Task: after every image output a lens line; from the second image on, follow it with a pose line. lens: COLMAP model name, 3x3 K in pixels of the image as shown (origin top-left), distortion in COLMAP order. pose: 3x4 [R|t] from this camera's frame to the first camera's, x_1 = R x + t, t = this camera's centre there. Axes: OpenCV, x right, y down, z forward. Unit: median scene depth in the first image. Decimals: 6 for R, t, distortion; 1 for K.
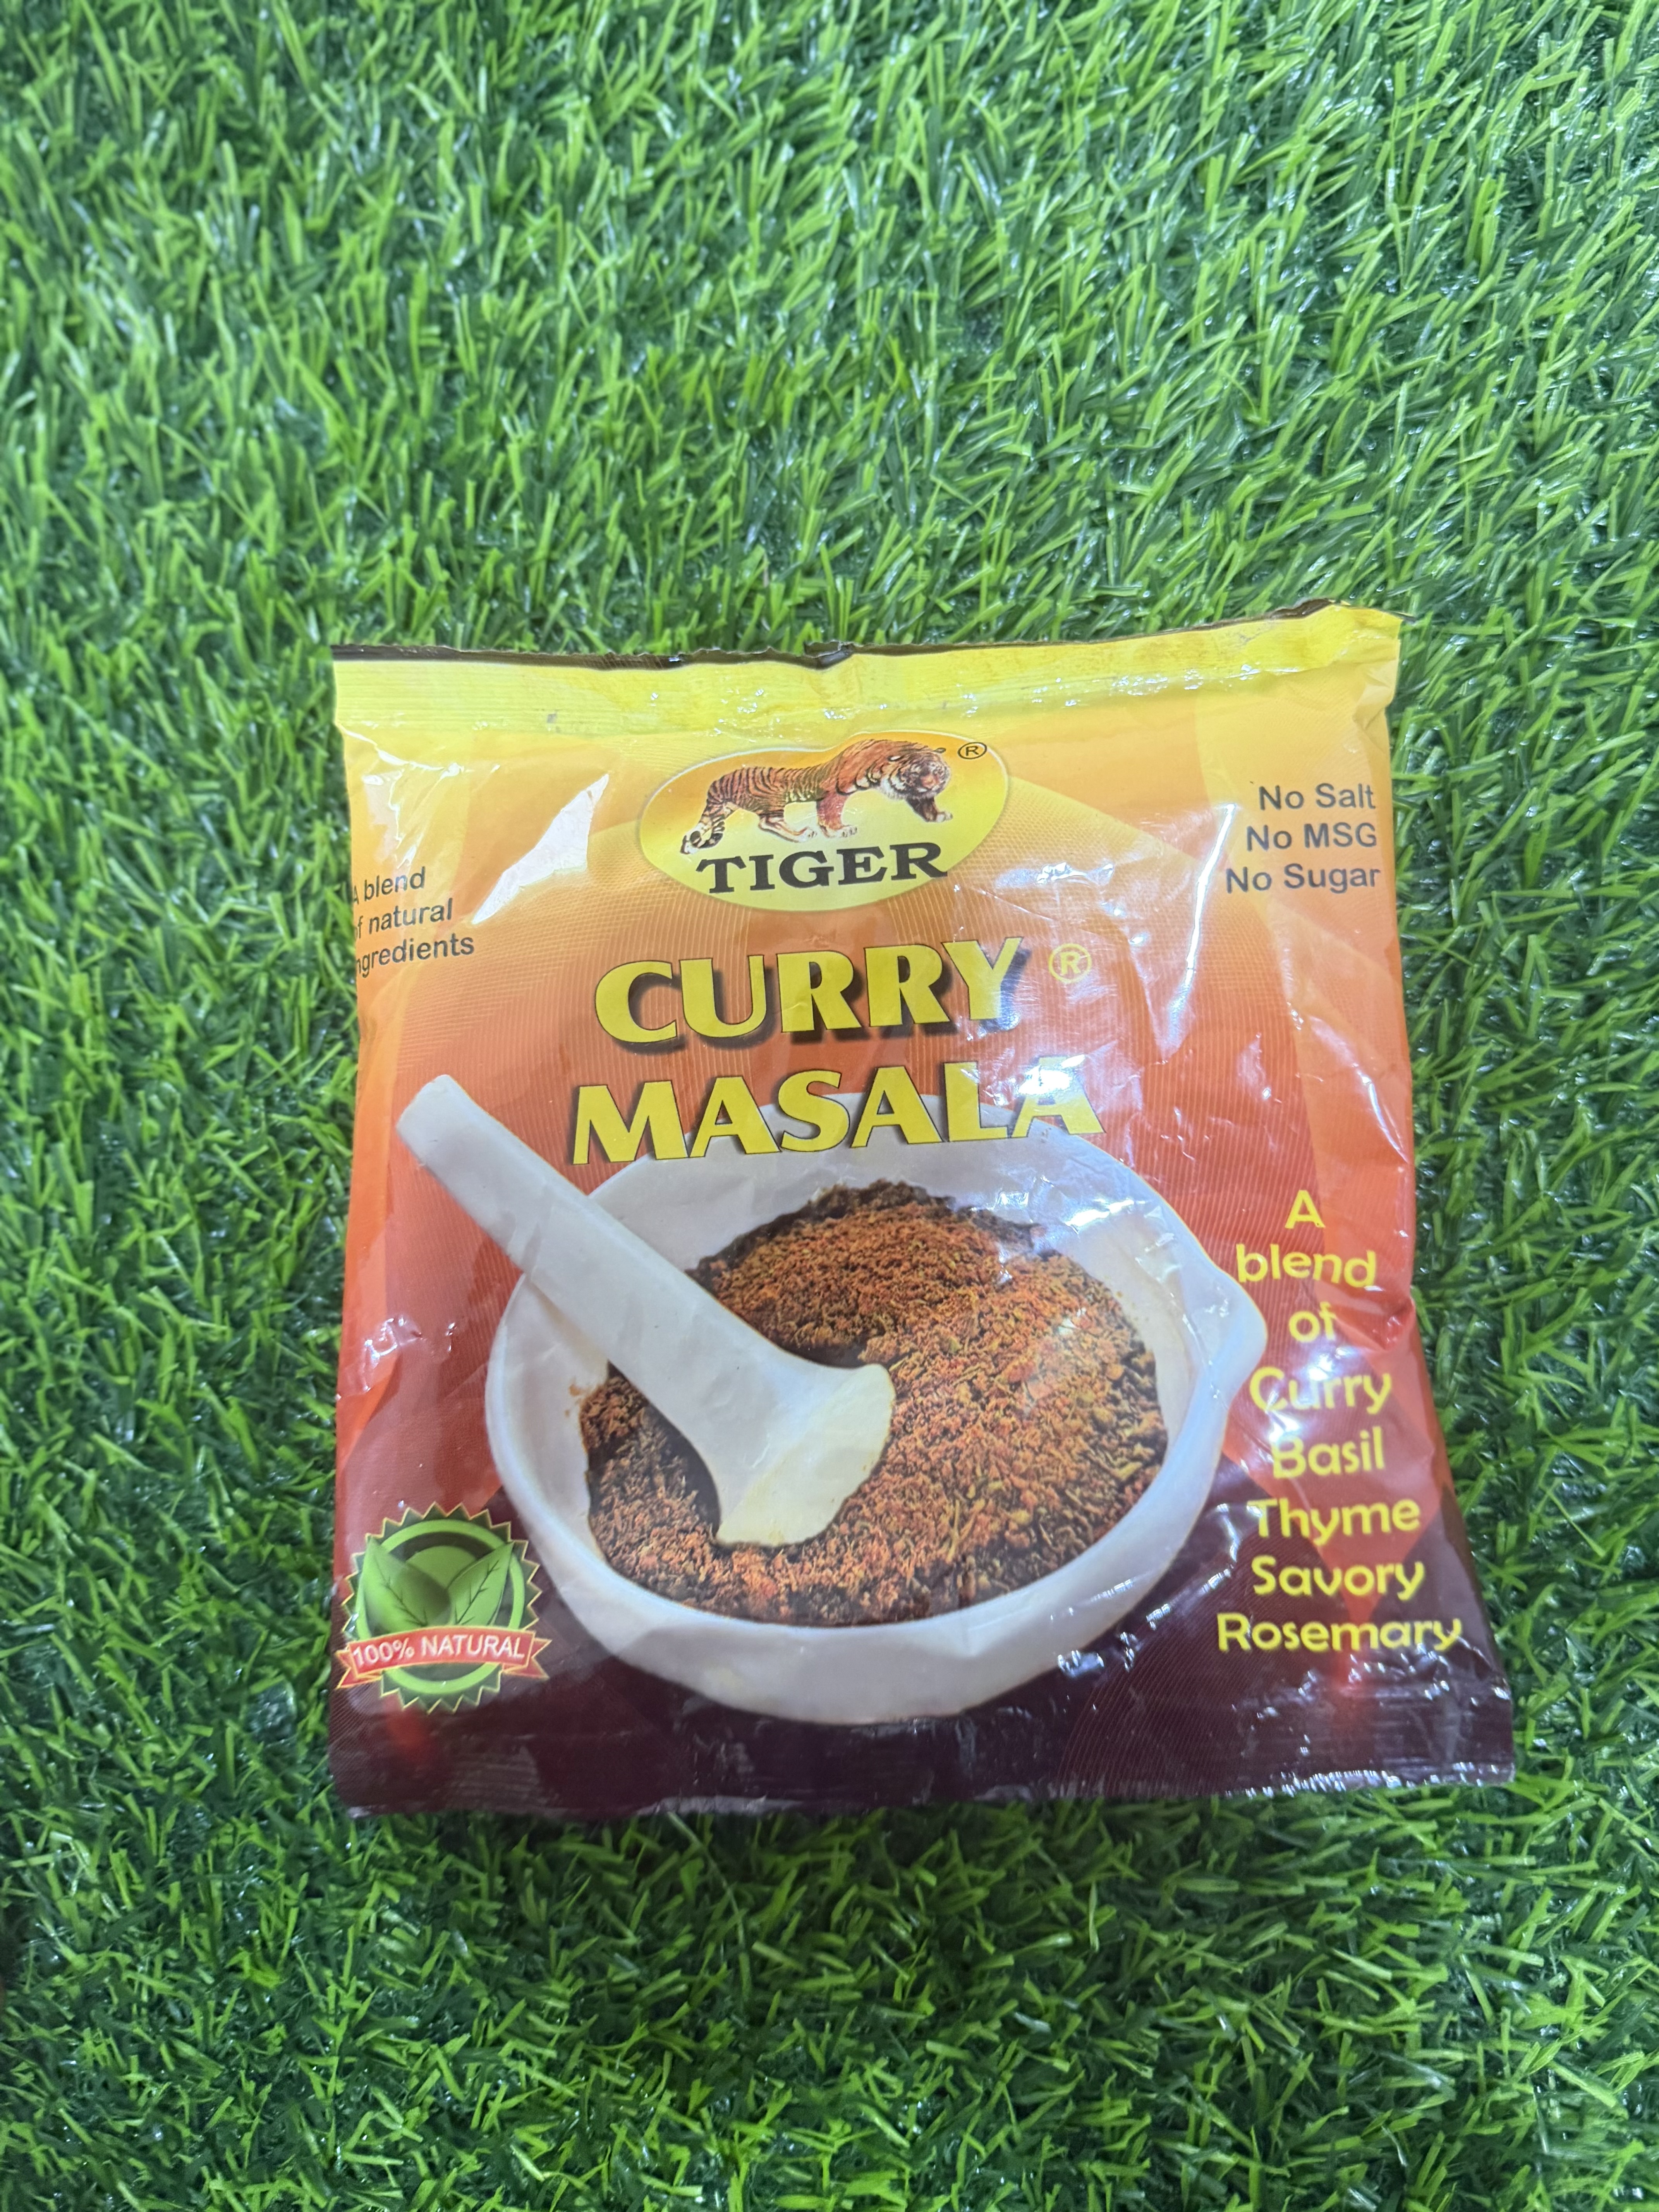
lens RADIAL K [[1523.7, 0, 859.5], [0, 1523.7, 1093.5], [0, 0, 1]] dist [-0.042186, -0.006237]
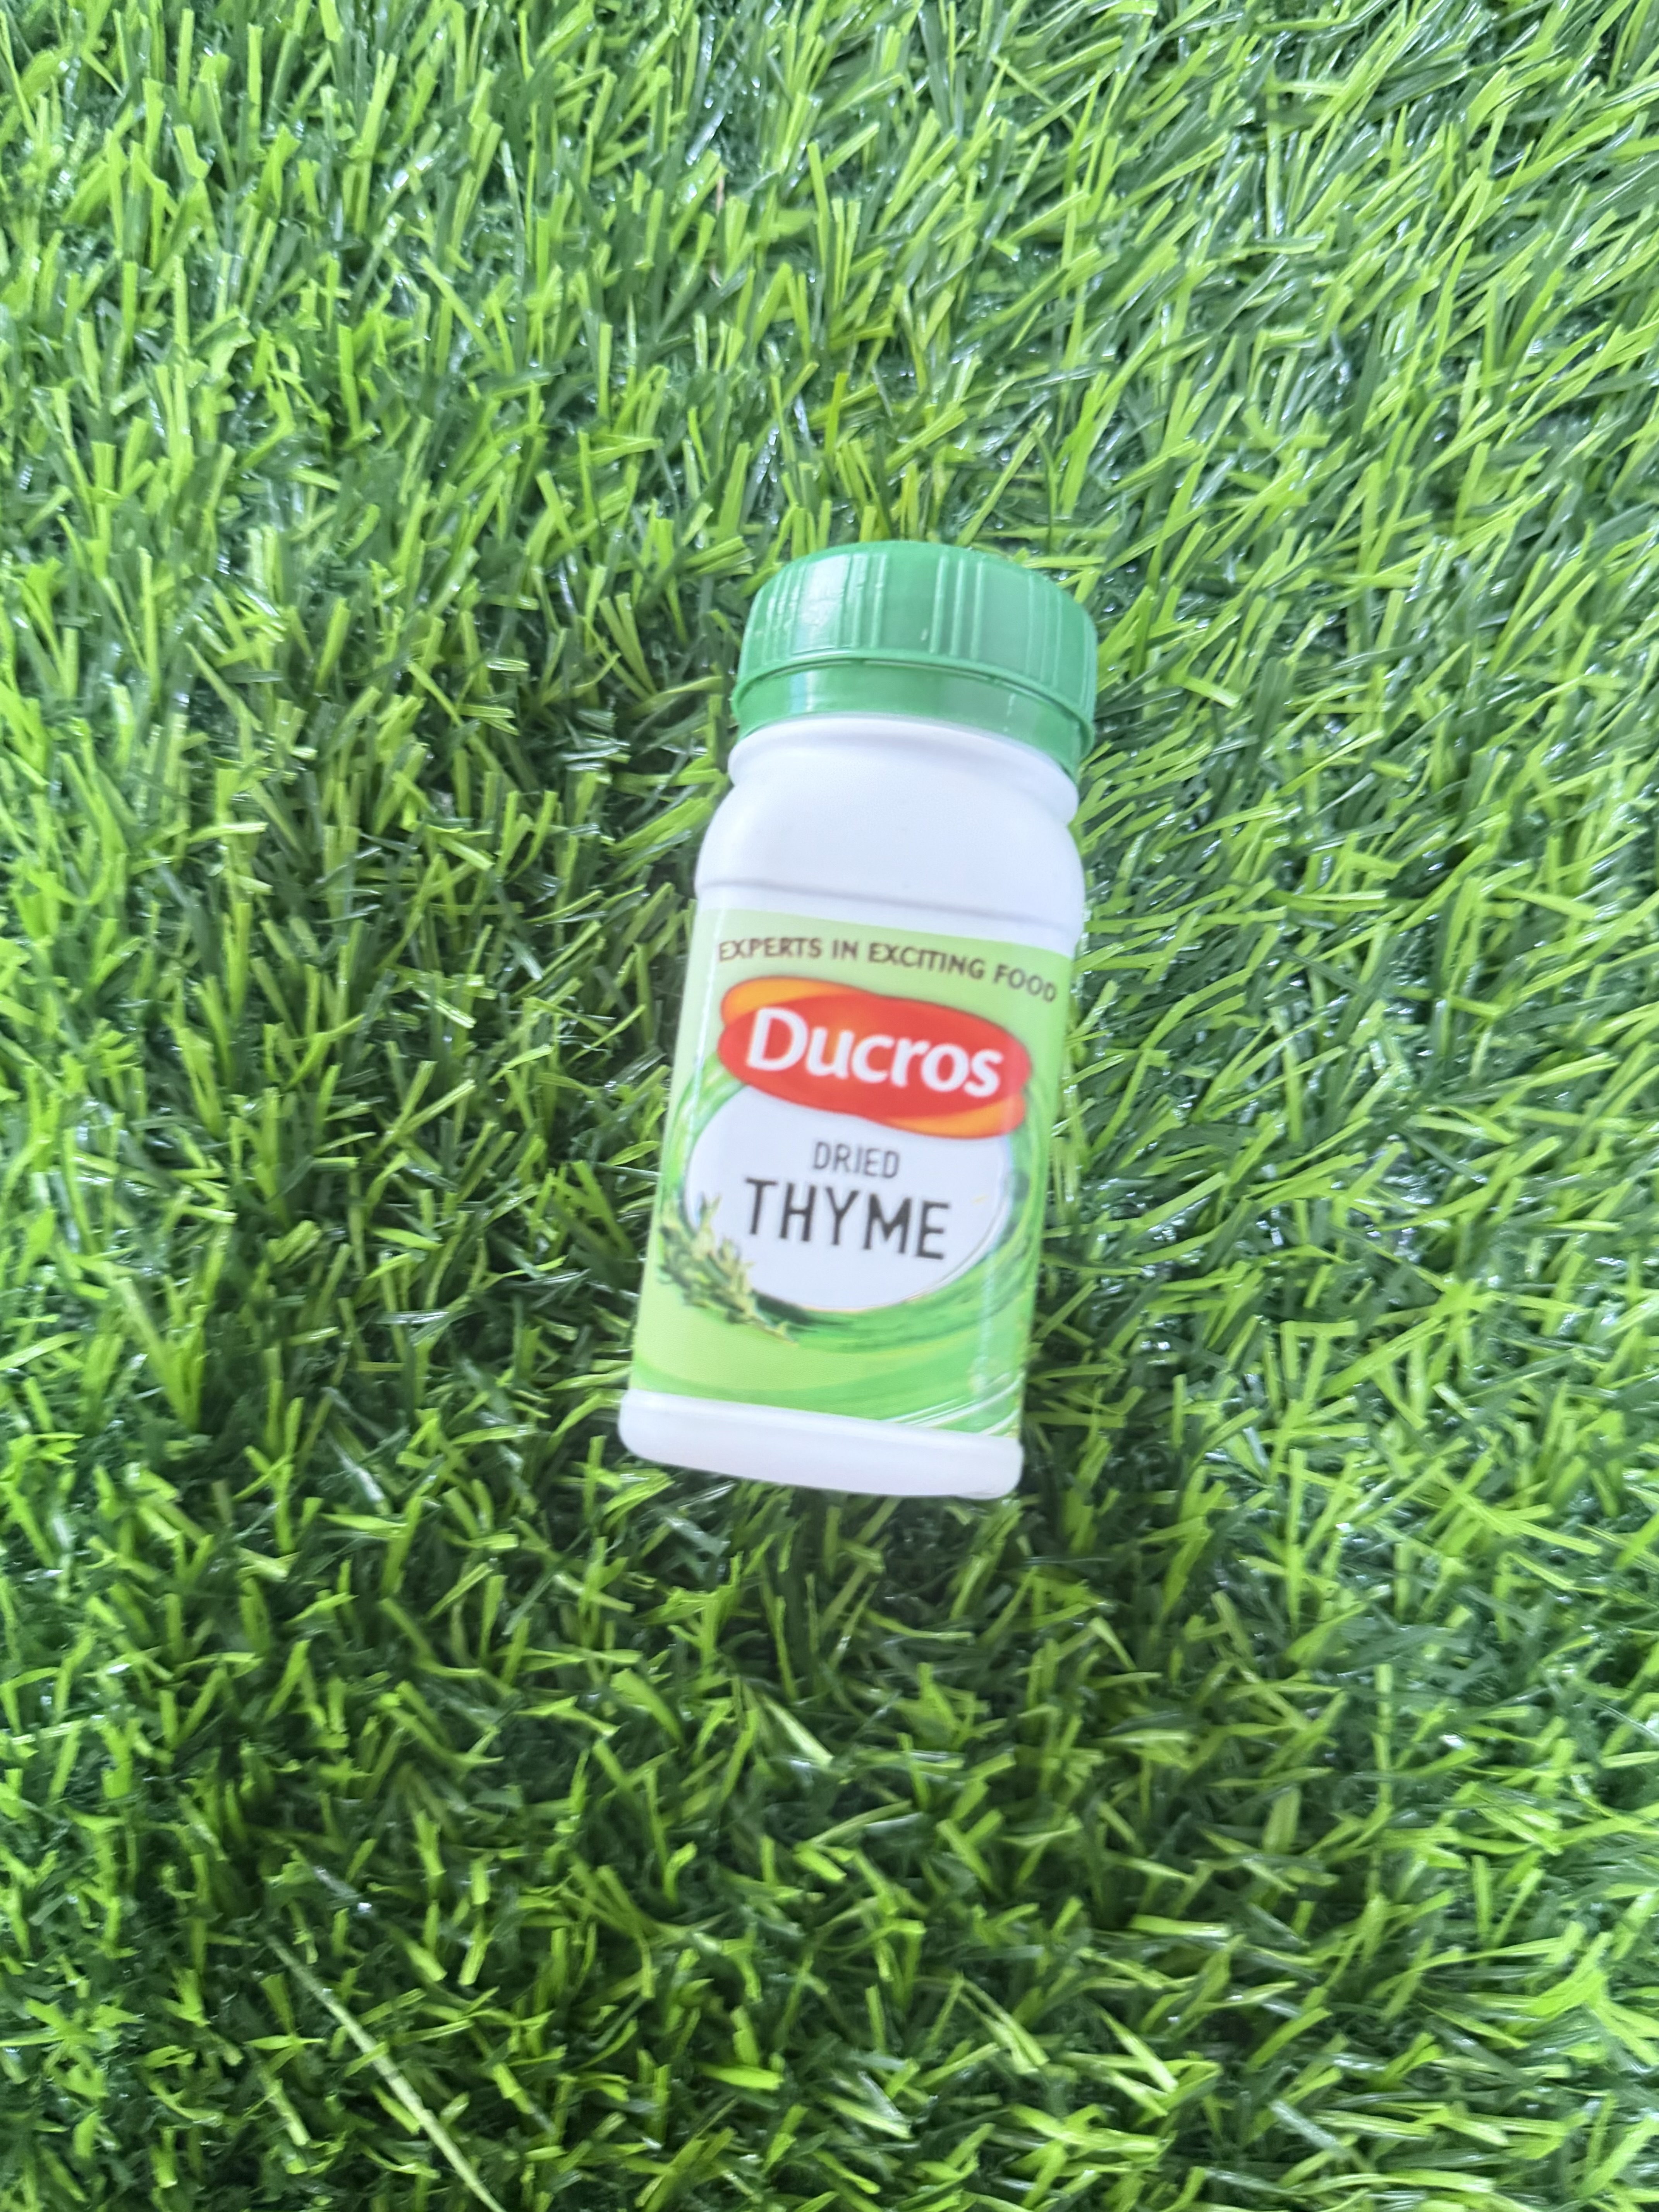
lens RADIAL K [[1523.7, 0, 796.9], [0, 1523.7, 1118.2], [0, 0, 1]] dist [-0.042186, -0.006237]
pose [[0.998874, 0.044663, 0.015992, -0.022907], [-0.045093, 0.998600, 0.027649, 0.018466], [-0.014735, -0.028339, 0.999490, 0.374542]]
